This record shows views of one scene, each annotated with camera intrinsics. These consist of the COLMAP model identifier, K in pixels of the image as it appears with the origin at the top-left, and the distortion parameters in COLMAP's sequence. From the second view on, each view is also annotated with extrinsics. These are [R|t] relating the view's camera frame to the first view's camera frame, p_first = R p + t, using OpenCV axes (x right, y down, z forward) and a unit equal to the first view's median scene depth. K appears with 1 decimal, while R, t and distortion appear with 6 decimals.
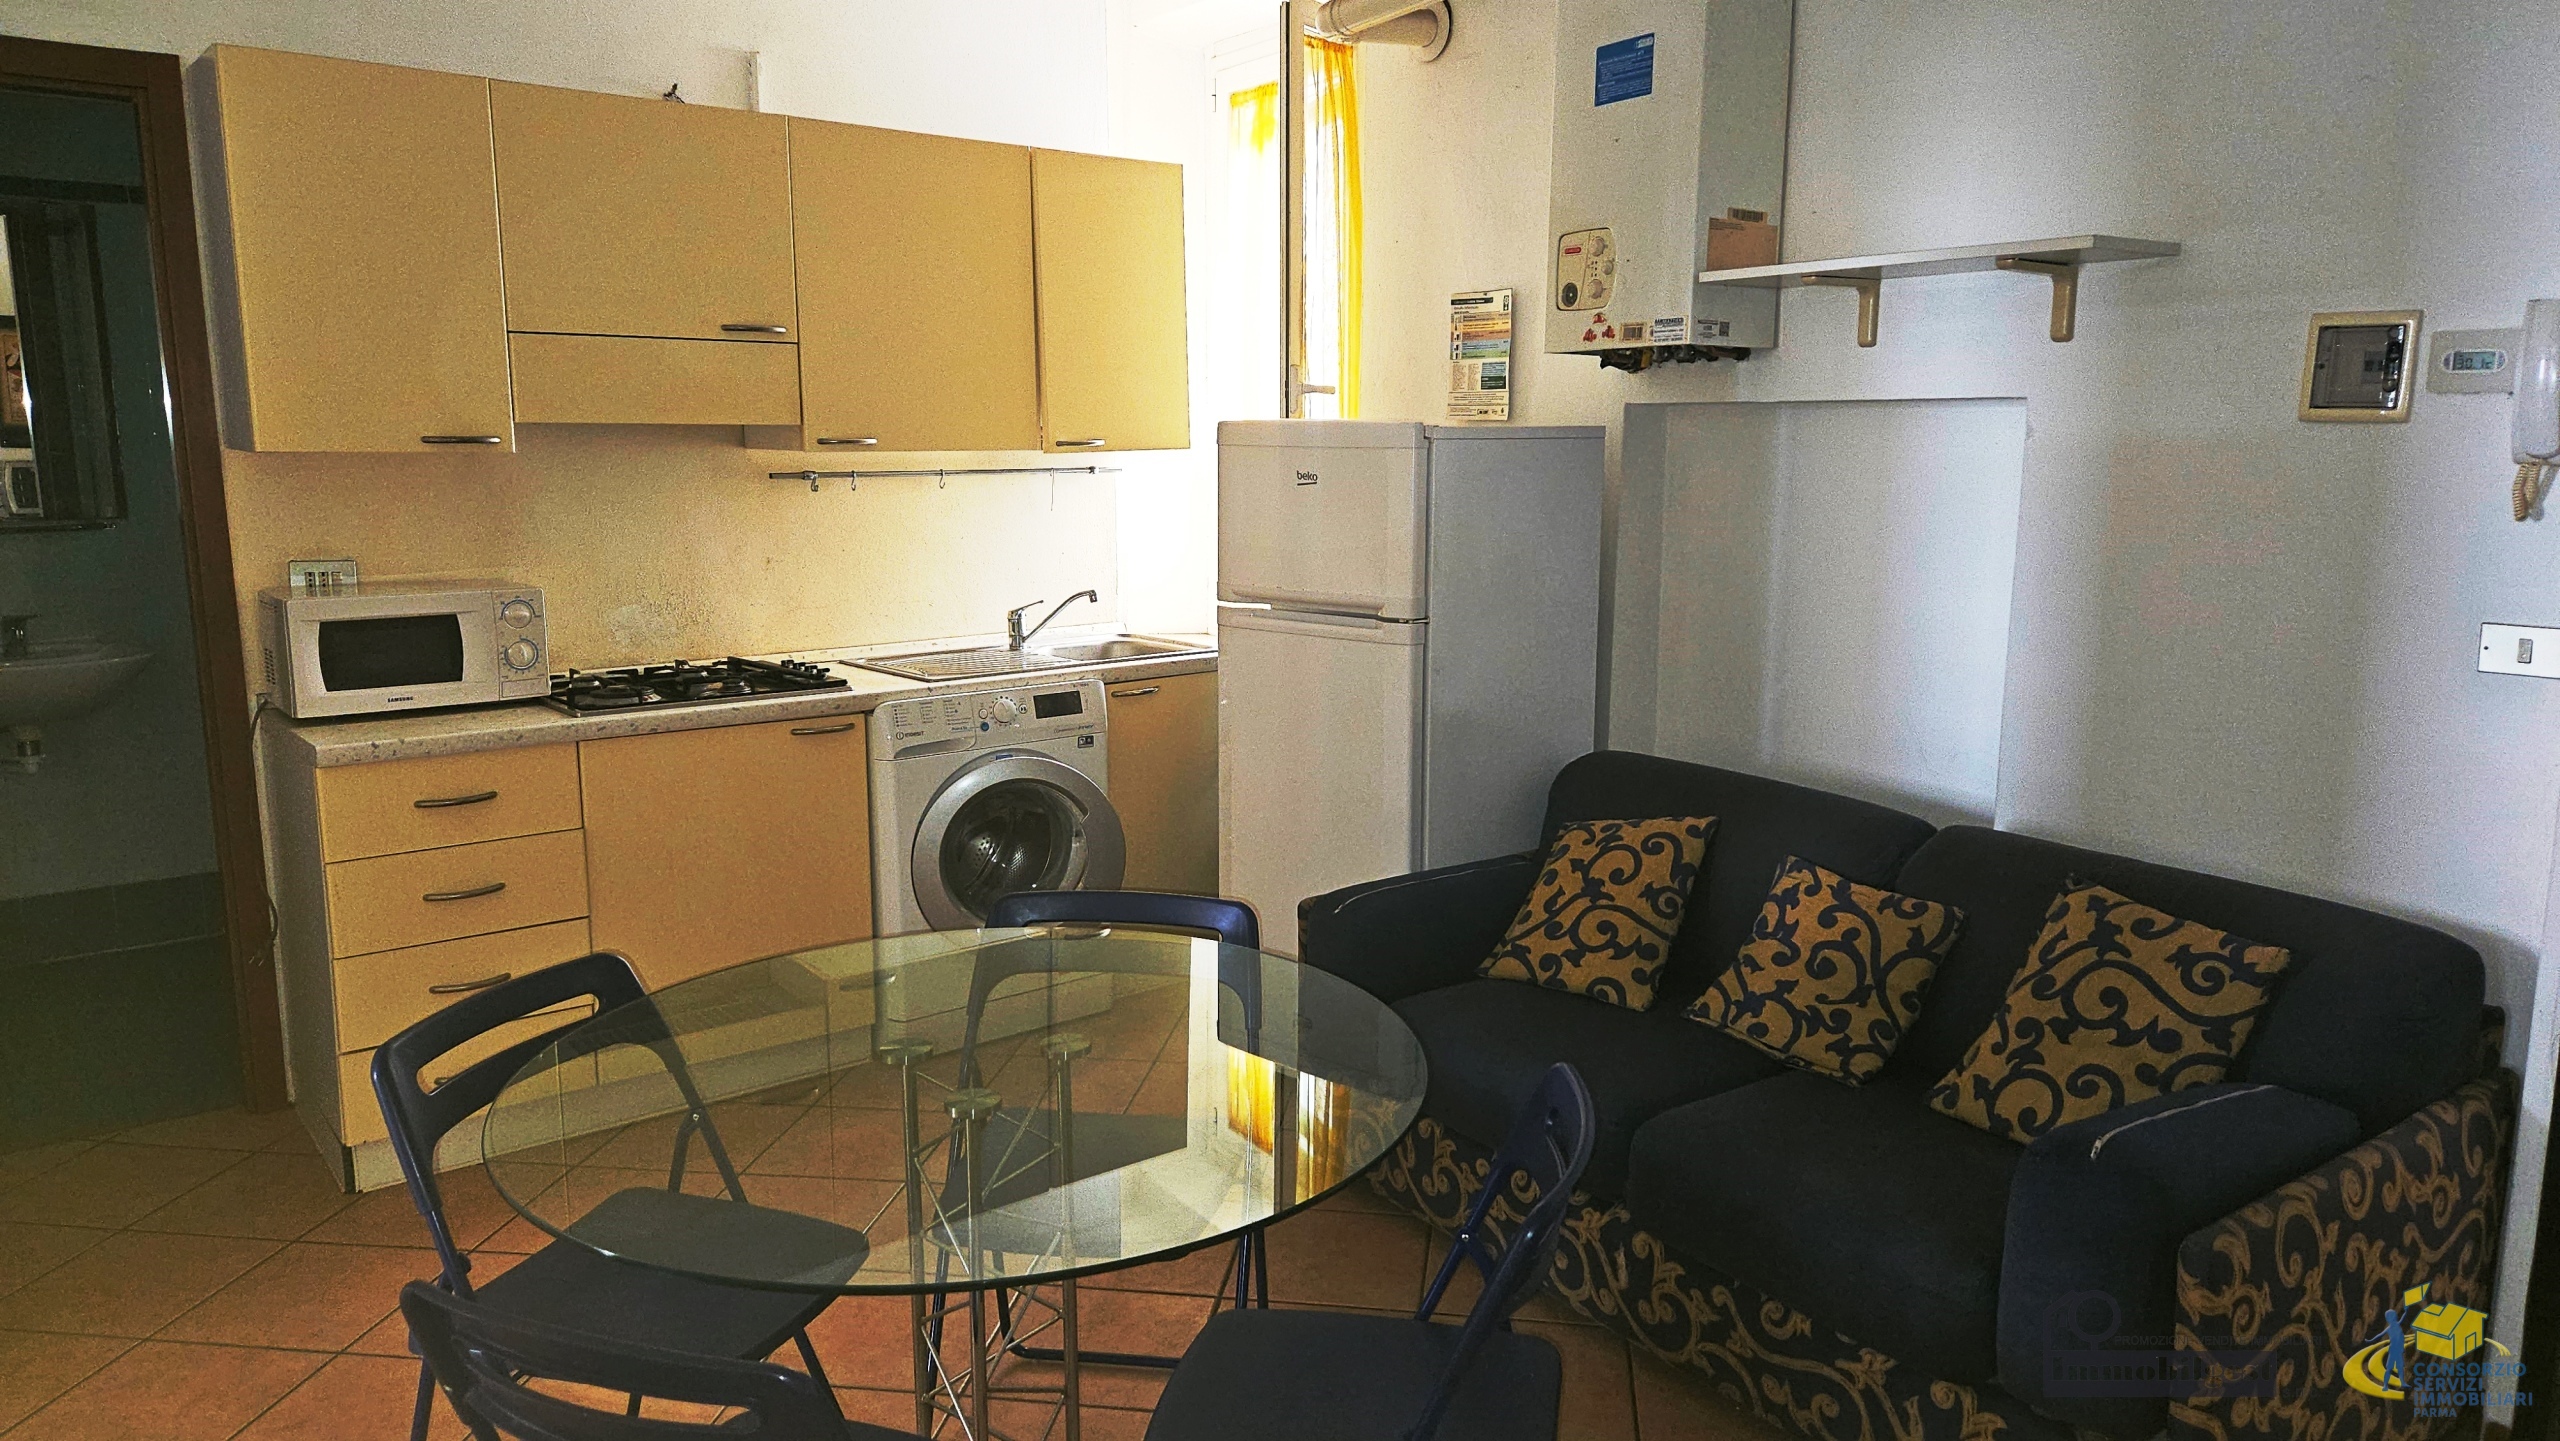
lens RADIAL K [[1703.8, 0, 1280.9], [0, 1703.8, 701.3], [0, 0, 1]] dist [0.093277, -0.107758]
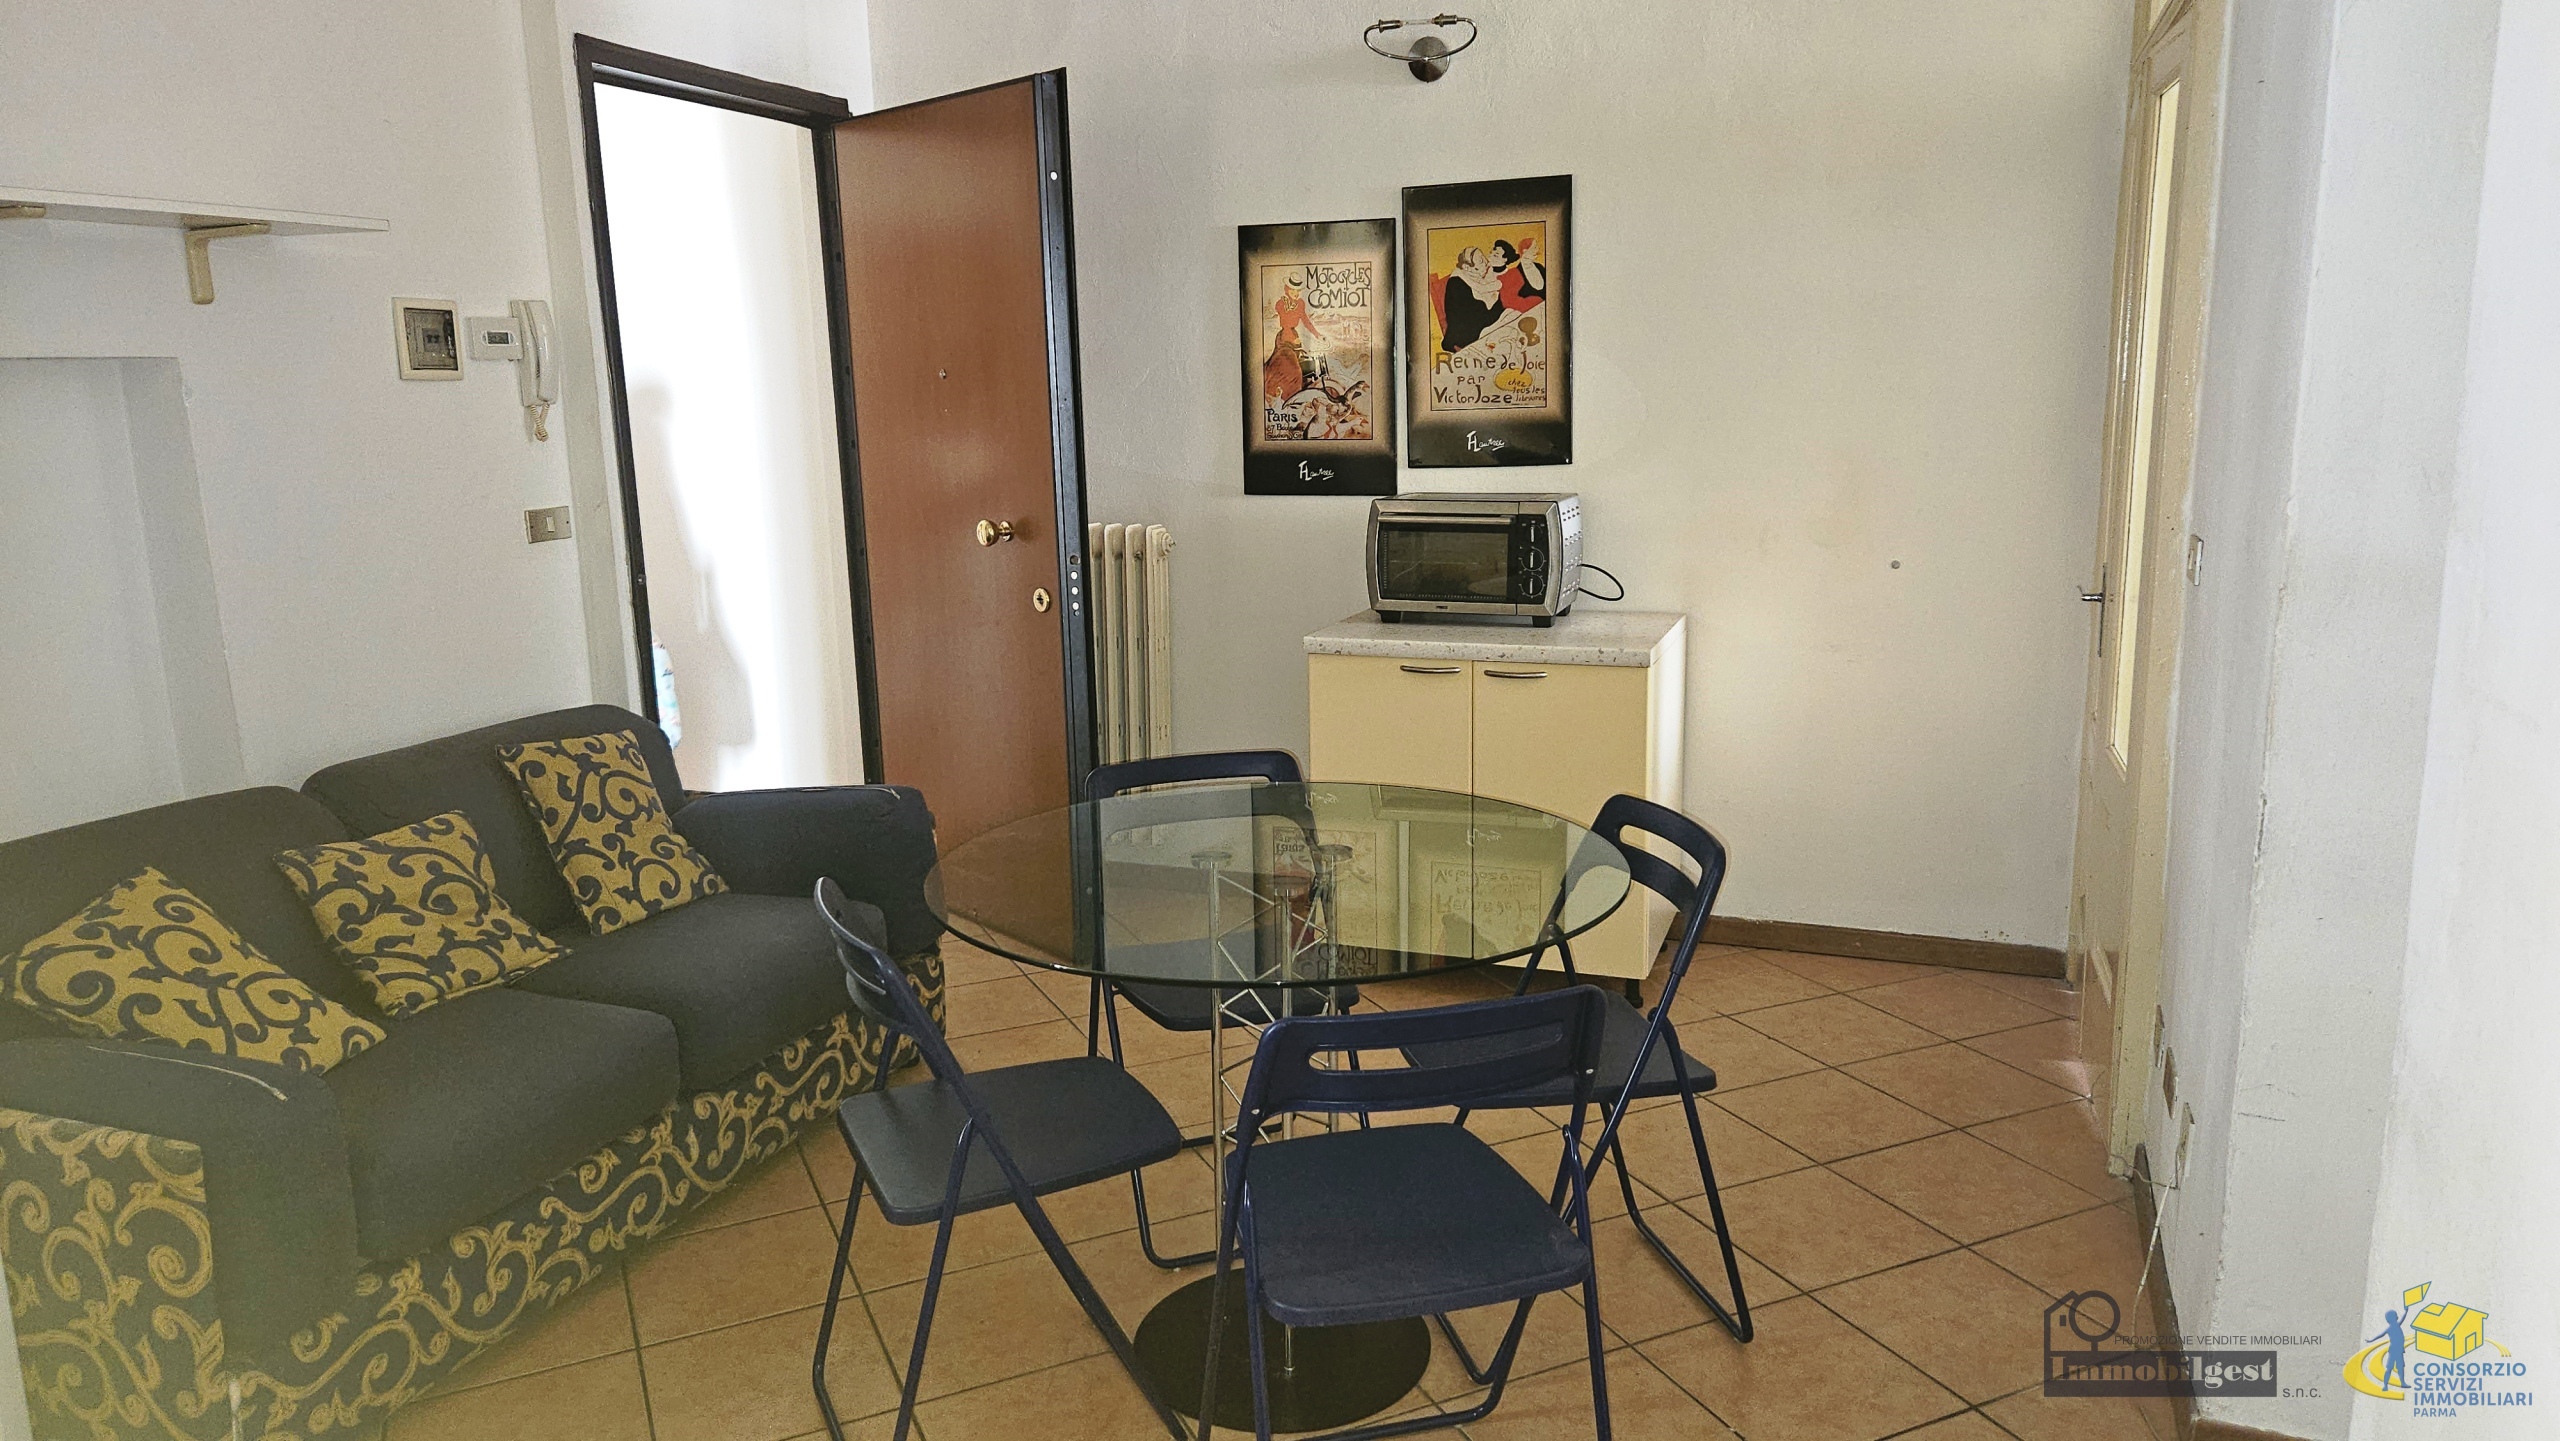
lens RADIAL K [[1703.8, 0, 1280.9], [0, 1703.8, 701.3], [0, 0, 1]] dist [0.093277, -0.107758]
pose [[-0.540958, -0.150515, 0.827472, -0.641701], [0.157827, 0.948211, 0.275656, -0.135661], [-0.826109, 0.279716, -0.489187, 0.841371]]
